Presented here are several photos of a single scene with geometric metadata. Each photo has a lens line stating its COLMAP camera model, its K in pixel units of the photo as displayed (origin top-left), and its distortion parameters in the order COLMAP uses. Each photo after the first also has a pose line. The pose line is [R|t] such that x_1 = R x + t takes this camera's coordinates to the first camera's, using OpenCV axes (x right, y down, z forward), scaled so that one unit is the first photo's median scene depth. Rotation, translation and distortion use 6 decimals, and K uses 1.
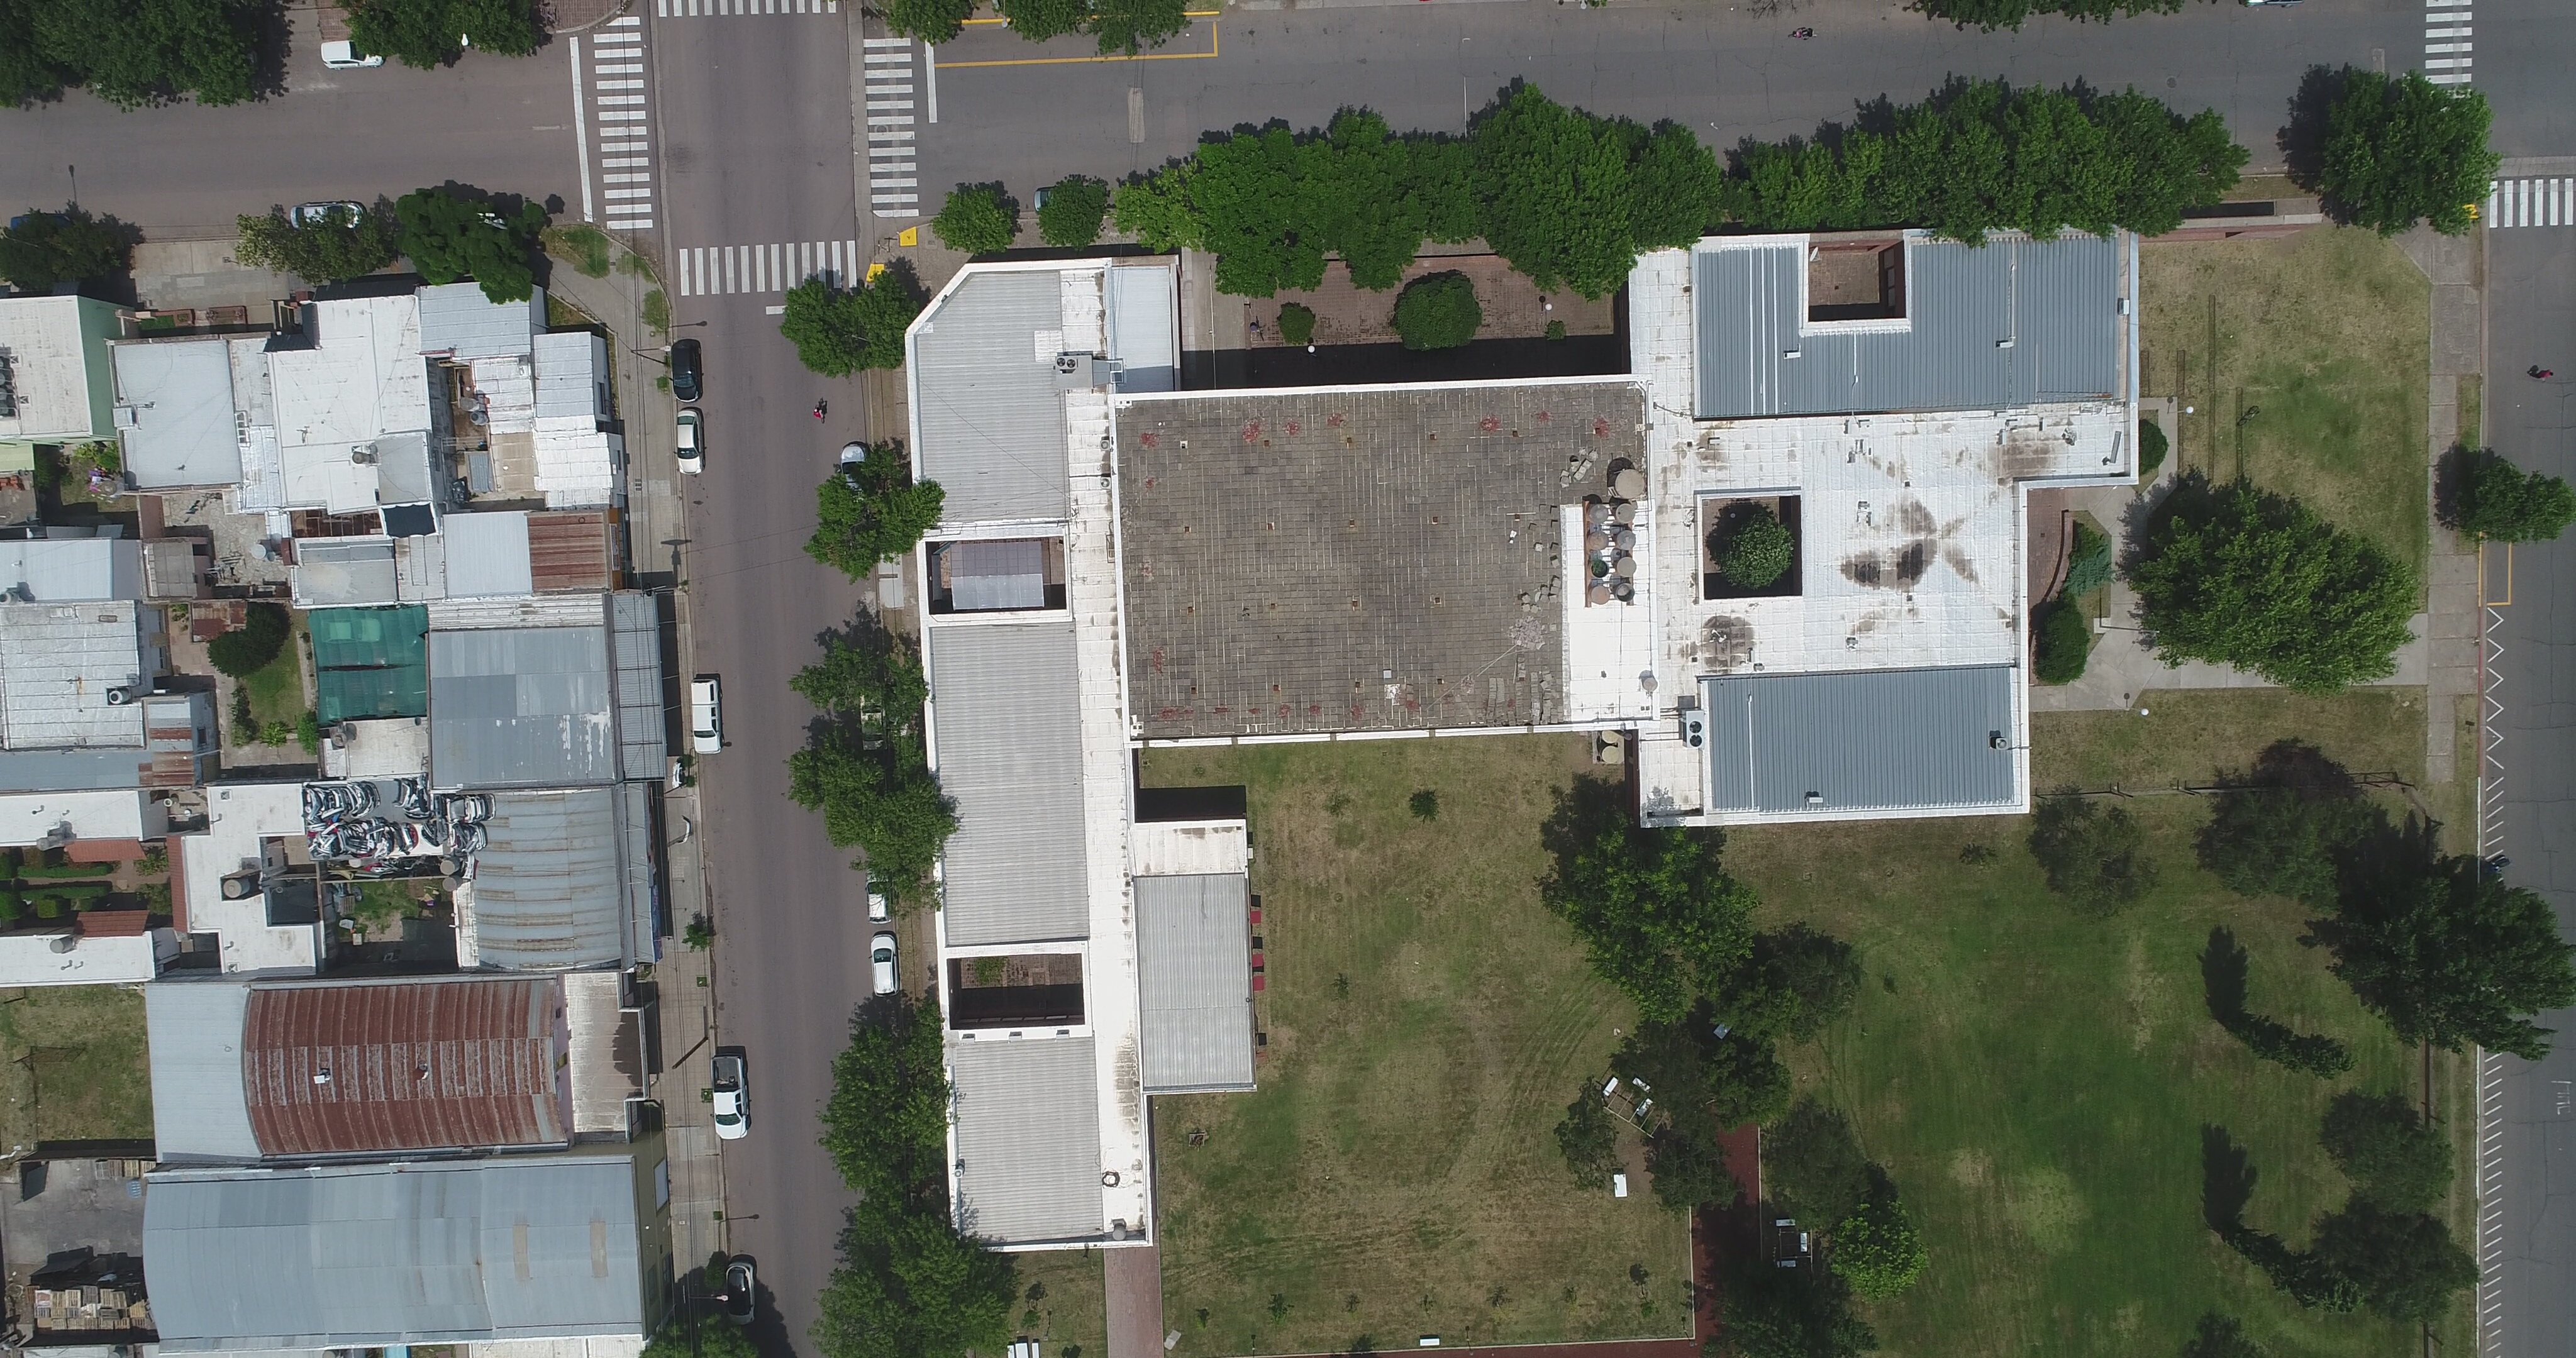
lens RADIAL K [[1723.4, 0, 1290.5], [0, 1723.4, 677.6], [0, 0, 1]] dist [-0.001937, 0.004002]
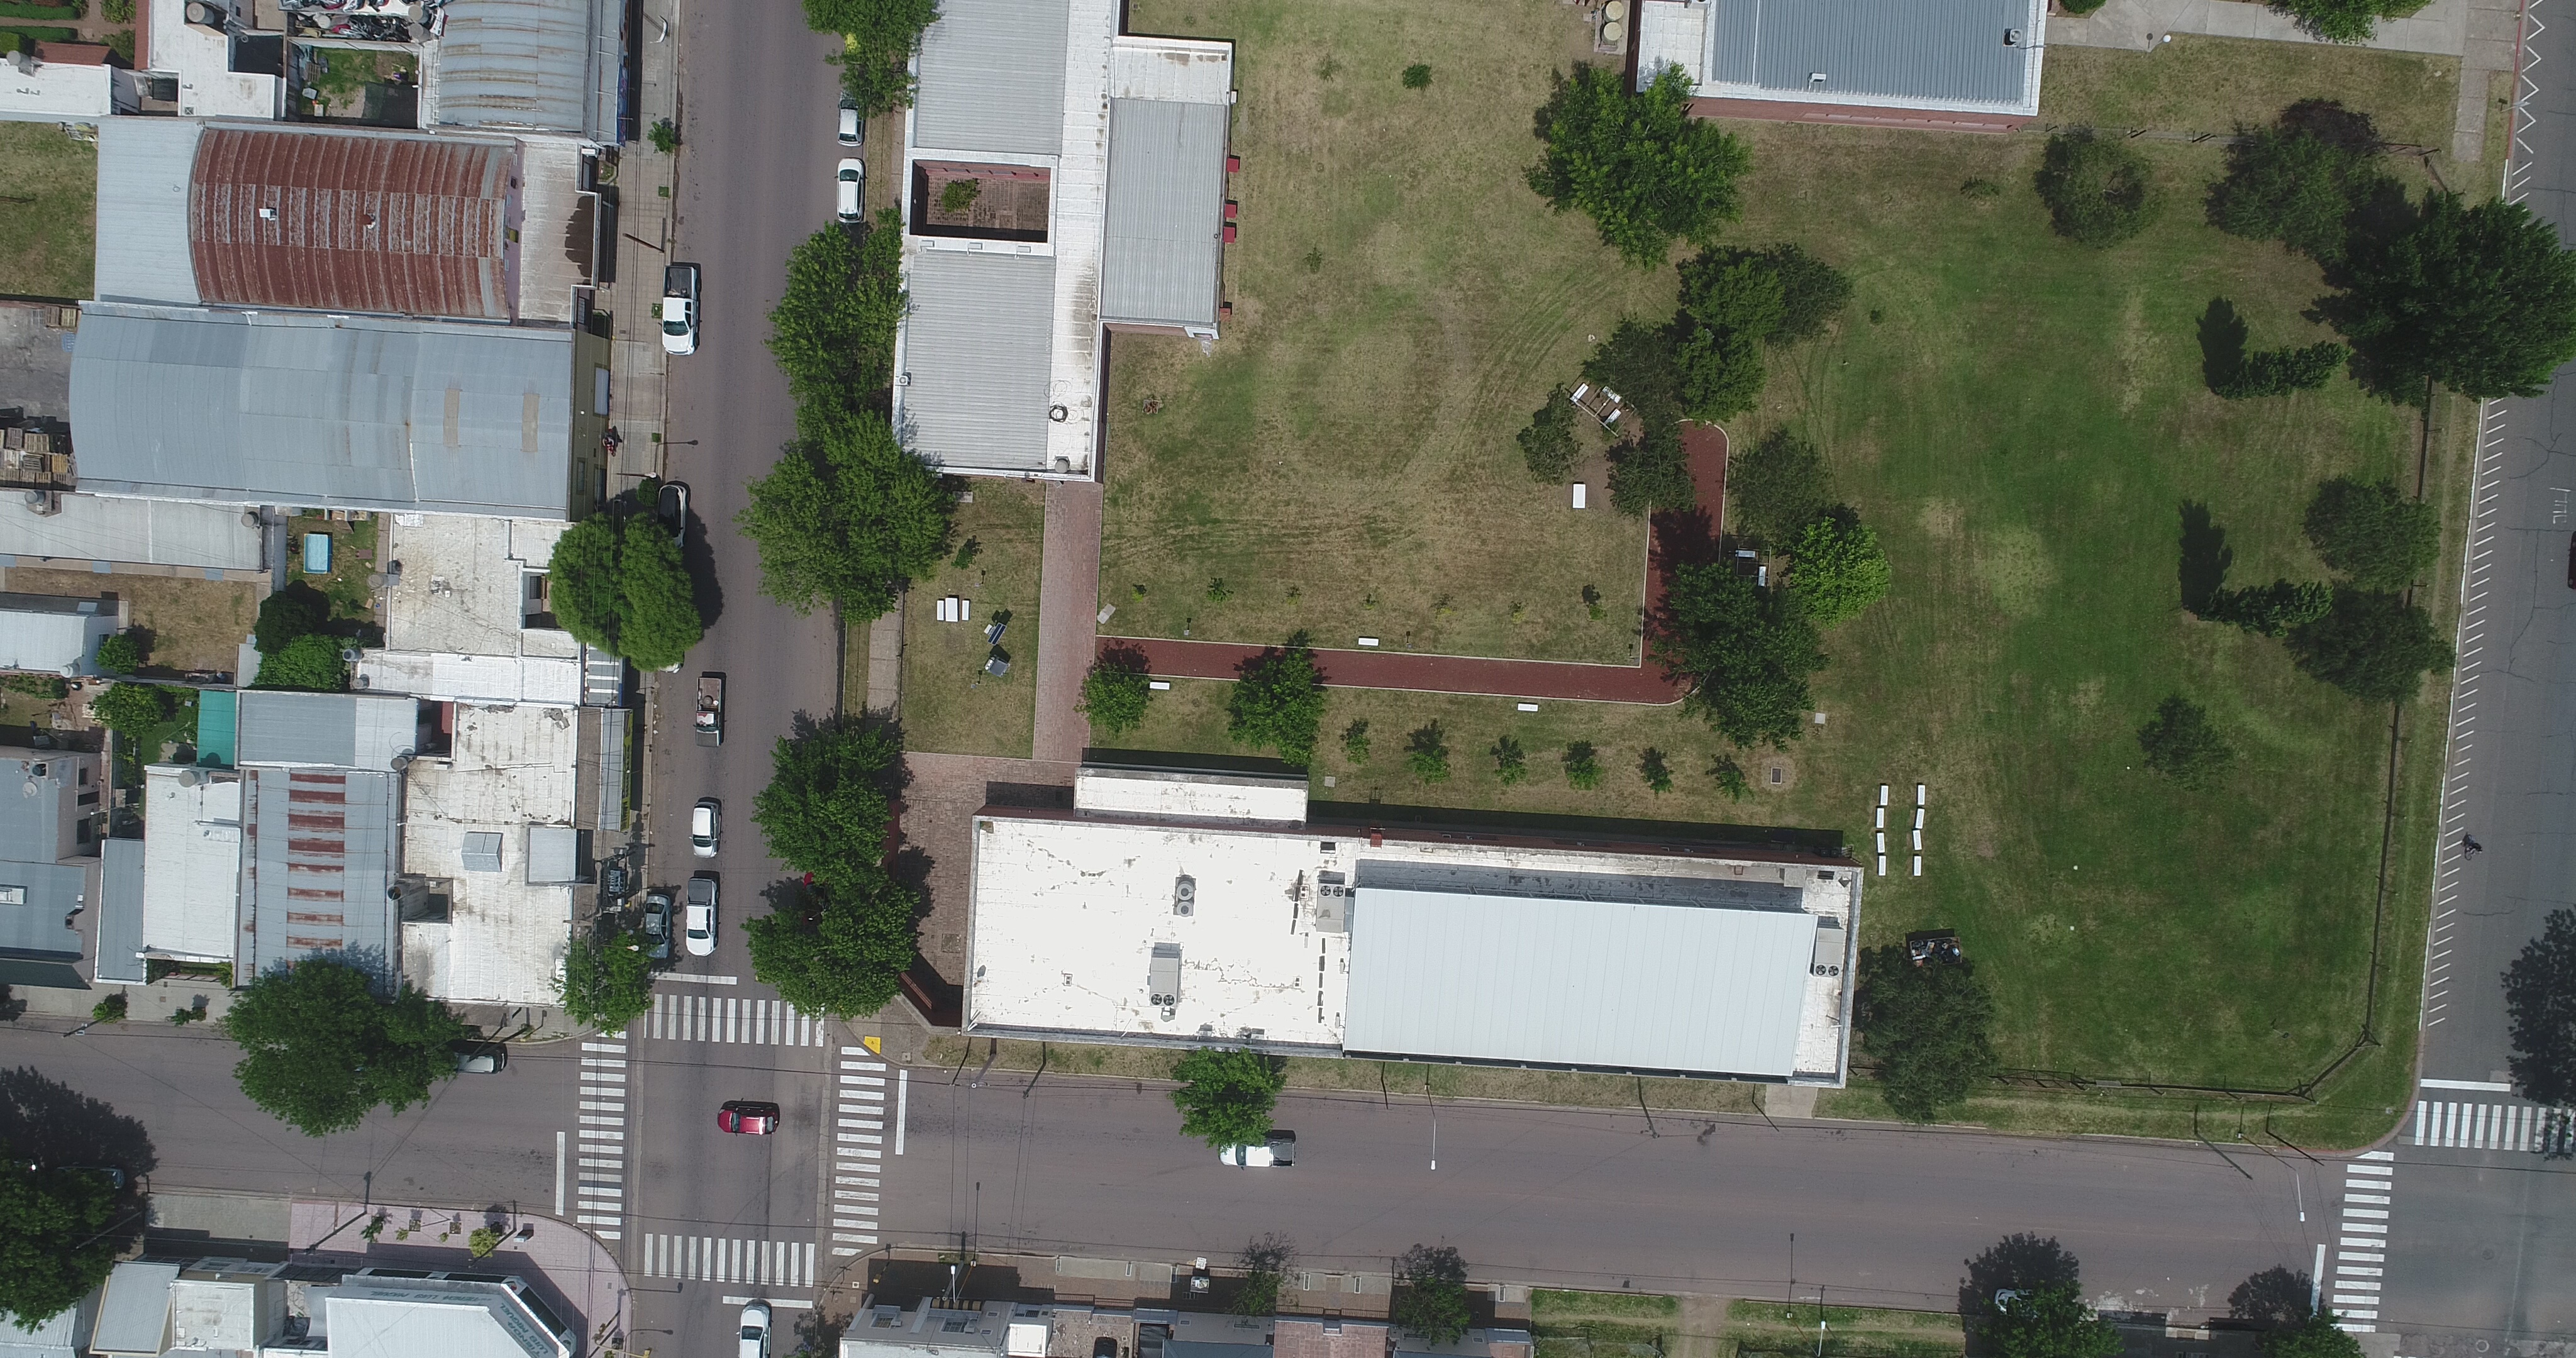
lens RADIAL K [[1723.4, 0, 1285.6], [0, 1723.4, 678.7], [0, 0, 1]] dist [-0.001937, 0.004002]
pose [[0.995106, 0.098198, -0.011027, 0.047732], [-0.098216, 0.995165, -0.001066, 0.418246], [0.010869, 0.002144, 0.999939, 0.026533]]
